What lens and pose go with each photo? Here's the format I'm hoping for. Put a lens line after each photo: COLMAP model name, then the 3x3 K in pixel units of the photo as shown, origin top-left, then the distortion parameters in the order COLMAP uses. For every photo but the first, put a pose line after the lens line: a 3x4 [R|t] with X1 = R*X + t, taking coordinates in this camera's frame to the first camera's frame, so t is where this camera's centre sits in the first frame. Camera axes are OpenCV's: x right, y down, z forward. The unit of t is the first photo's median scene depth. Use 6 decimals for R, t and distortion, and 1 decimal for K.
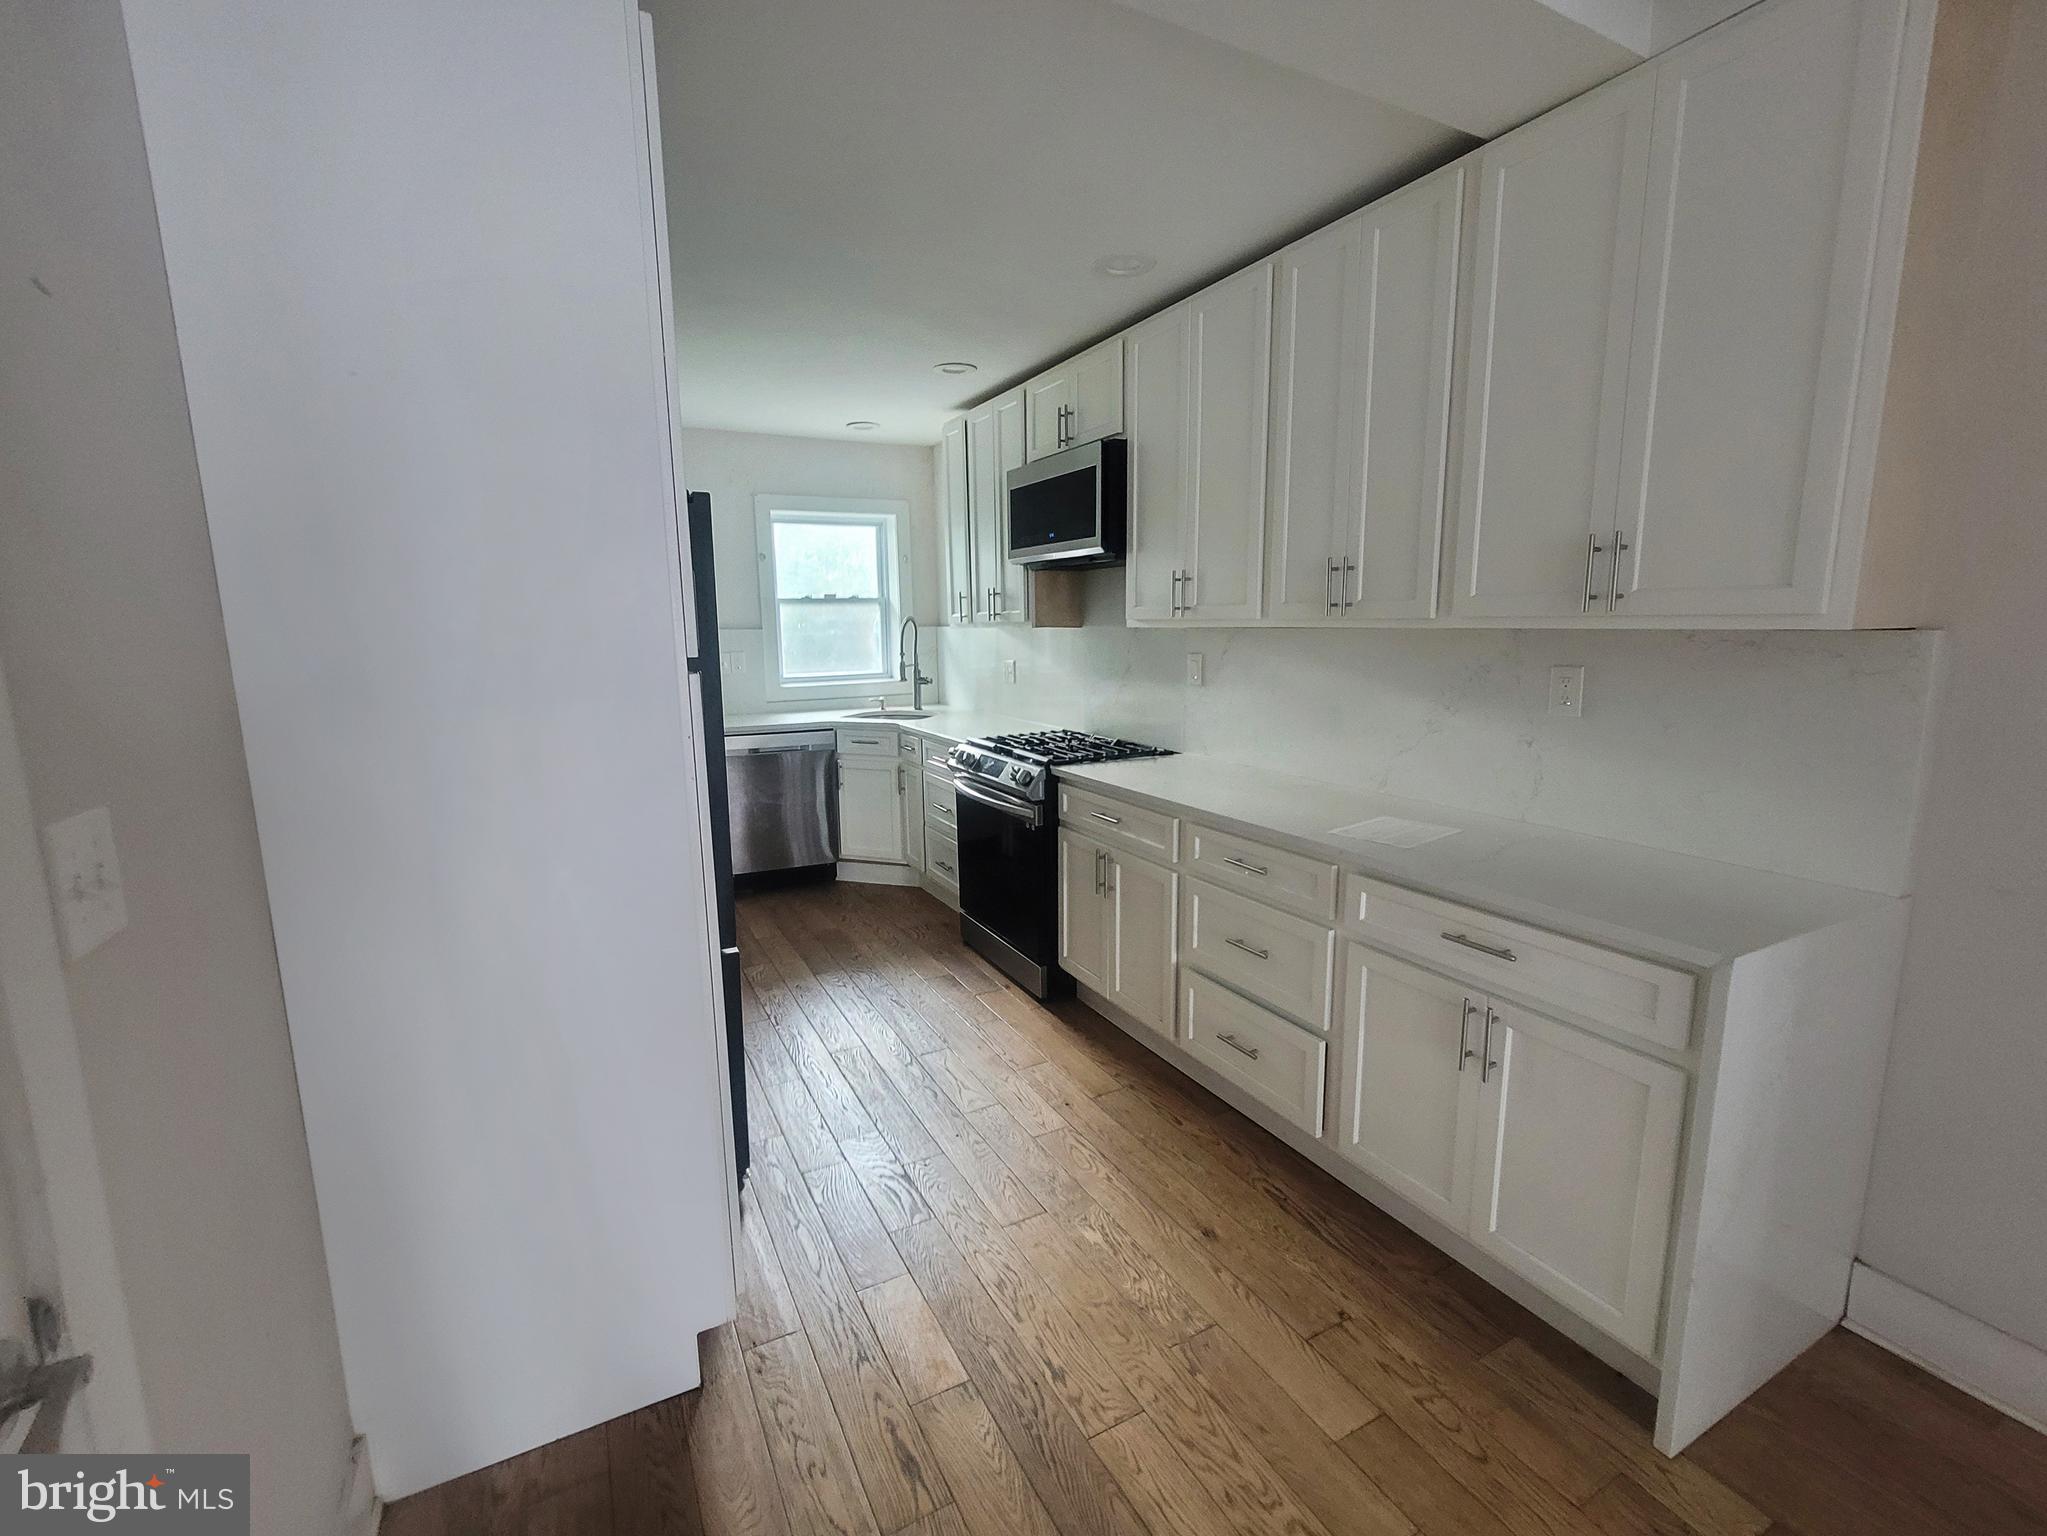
lens RADIAL K [[887.1, 0, 1023.5], [0, 887.1, 768.0], [0, 0, 1]] dist [0.000339, -0.000003]
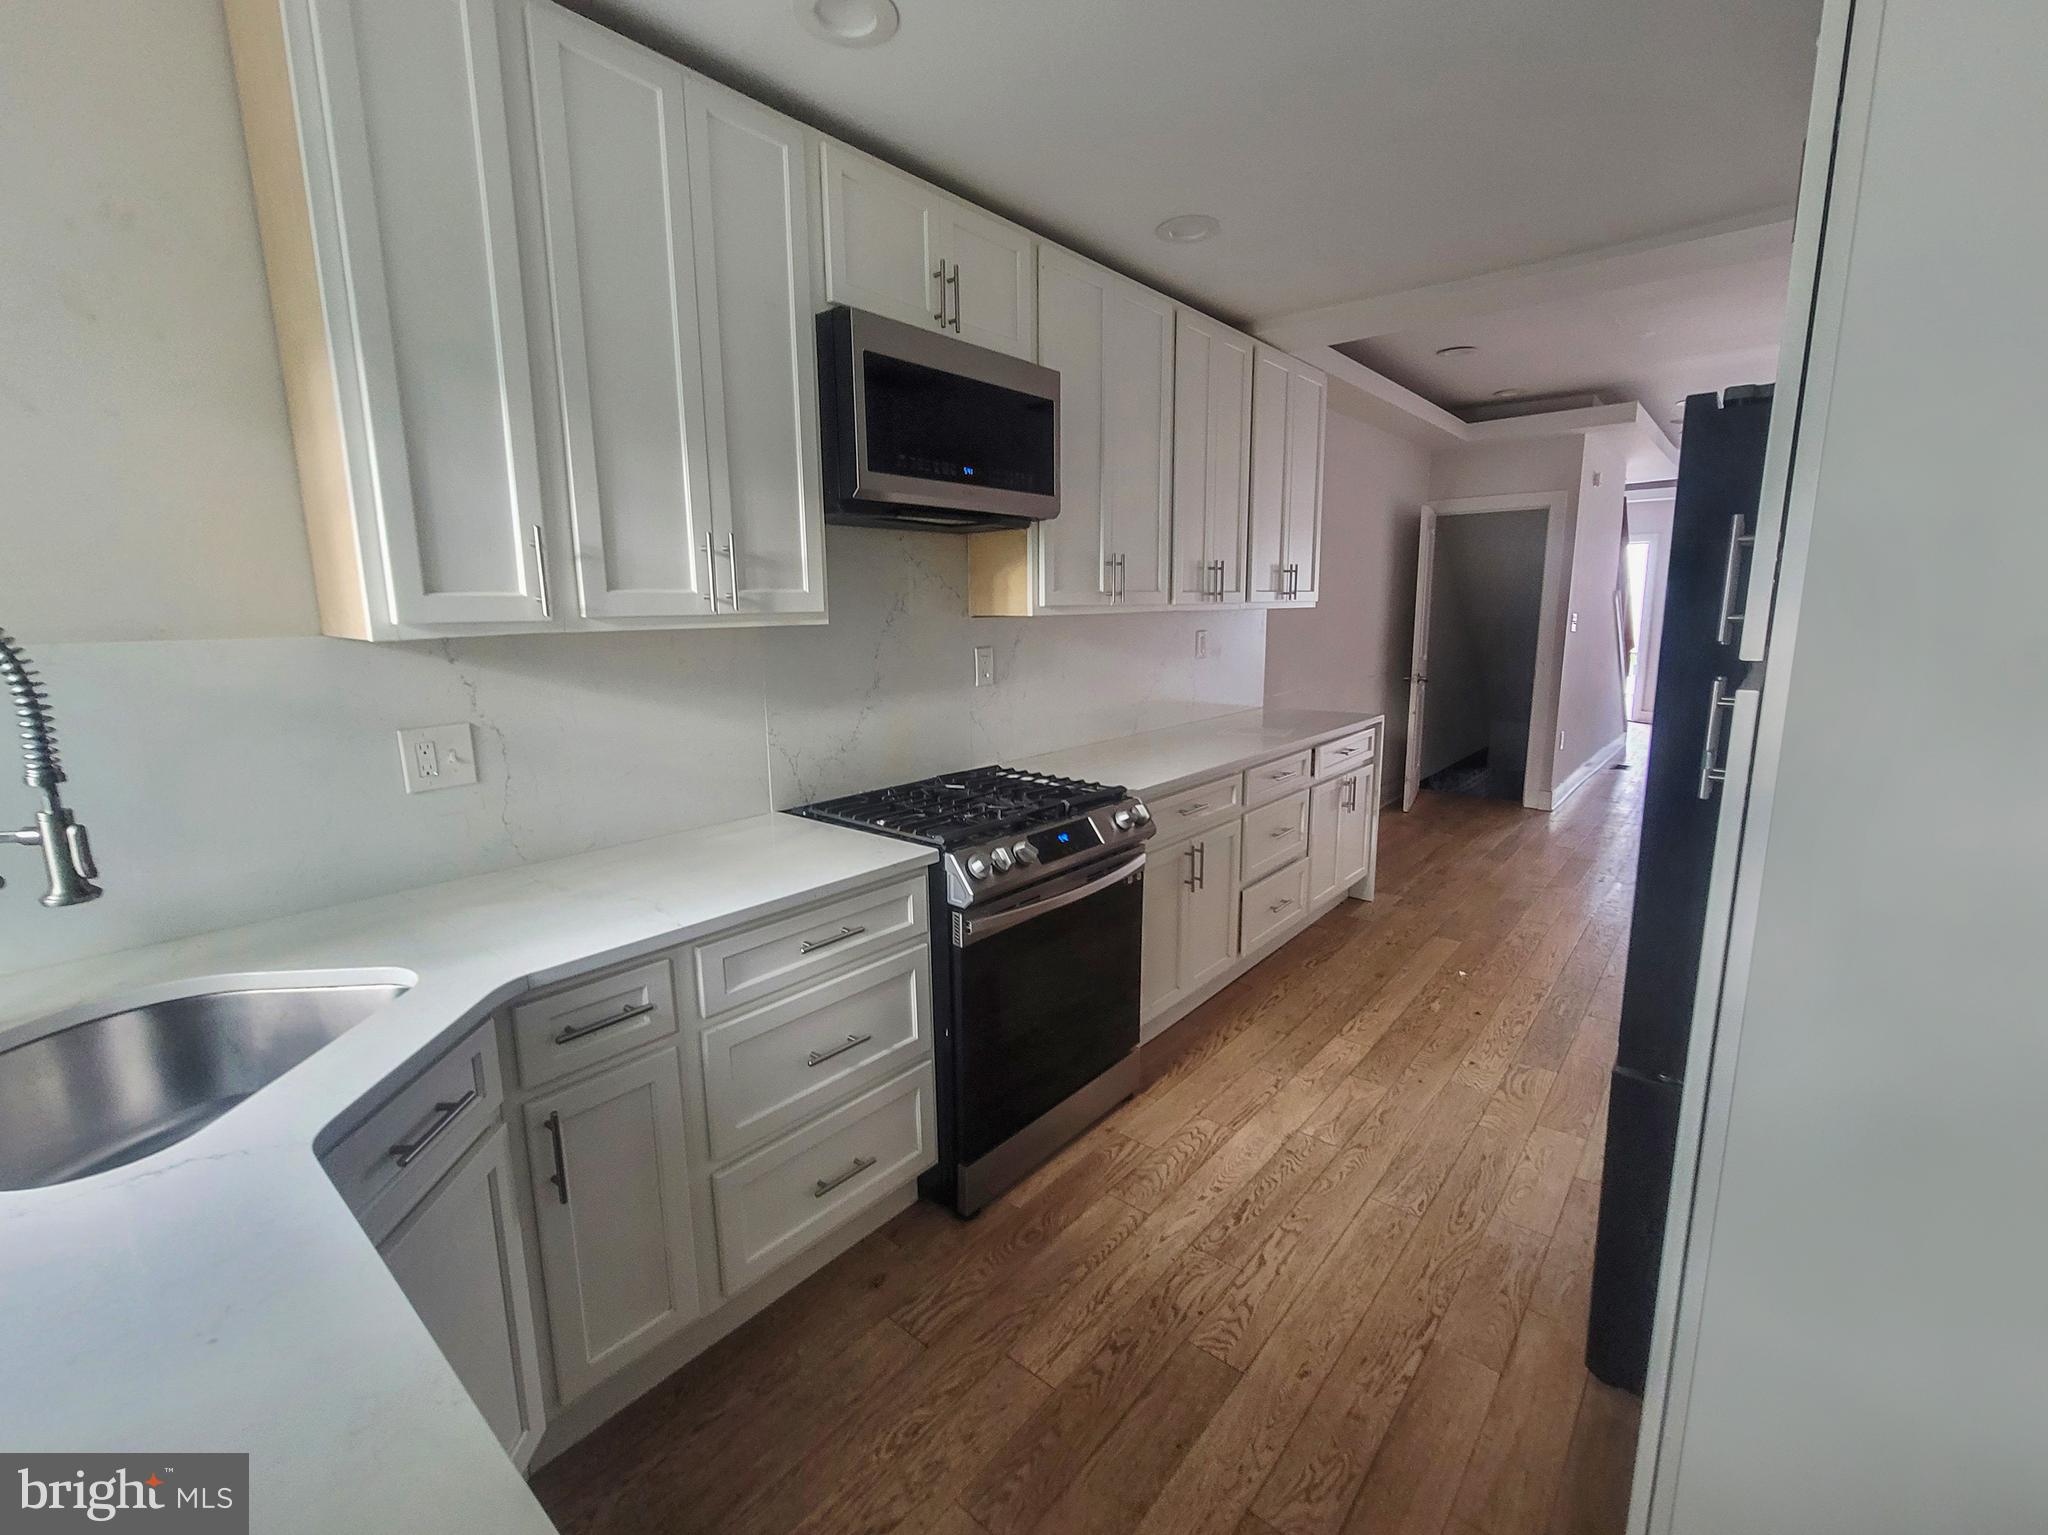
lens RADIAL K [[887.6, 0, 1024.0], [0, 887.6, 767.5], [0, 0, 1]] dist [0.000339, -0.000003]
pose [[-0.377214, -0.151694, 0.913619, -0.584526], [0.171495, 0.957993, 0.229868, -0.198455], [-0.910110, 0.243390, -0.335353, 1.219063]]
